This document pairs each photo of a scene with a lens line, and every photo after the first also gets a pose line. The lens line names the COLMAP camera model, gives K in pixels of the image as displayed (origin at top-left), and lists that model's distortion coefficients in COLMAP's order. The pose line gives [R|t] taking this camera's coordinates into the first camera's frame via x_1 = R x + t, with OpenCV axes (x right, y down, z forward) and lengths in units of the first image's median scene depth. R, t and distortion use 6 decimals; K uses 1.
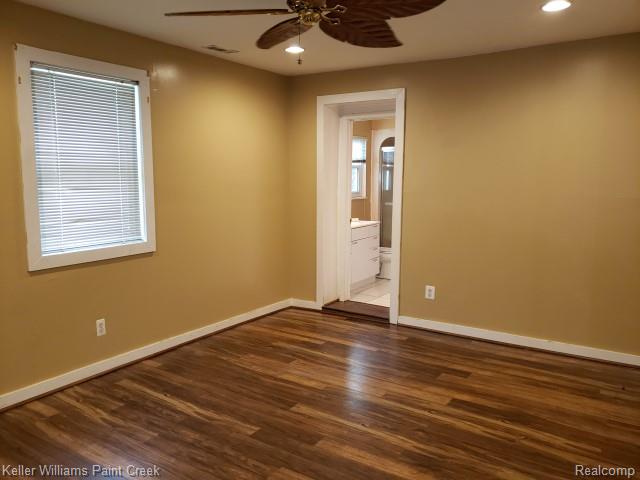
lens RADIAL K [[505.4, 0, 318.1], [0, 505.4, 238.9], [0, 0, 1]] dist [0.040339, -0.012858]
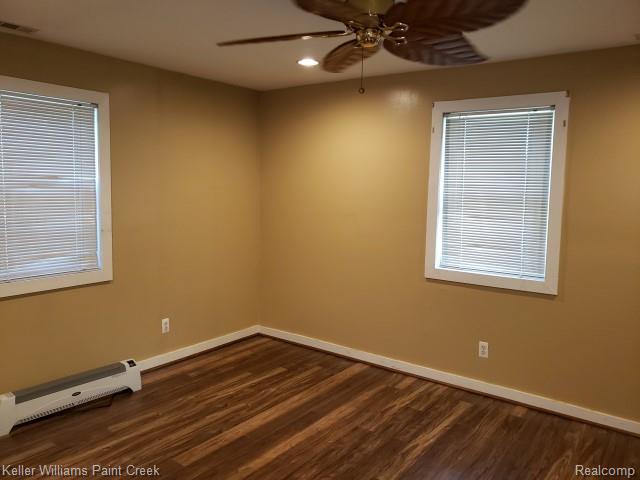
lens RADIAL K [[505.4, 0, 318.6], [0, 505.4, 240.2], [0, 0, 1]] dist [0.040339, -0.012858]
pose [[-0.045747, 0.109951, -0.992884, 0.674117], [-0.152532, 0.981501, 0.115718, -0.130362], [0.987239, 0.156740, -0.028130, 0.736682]]
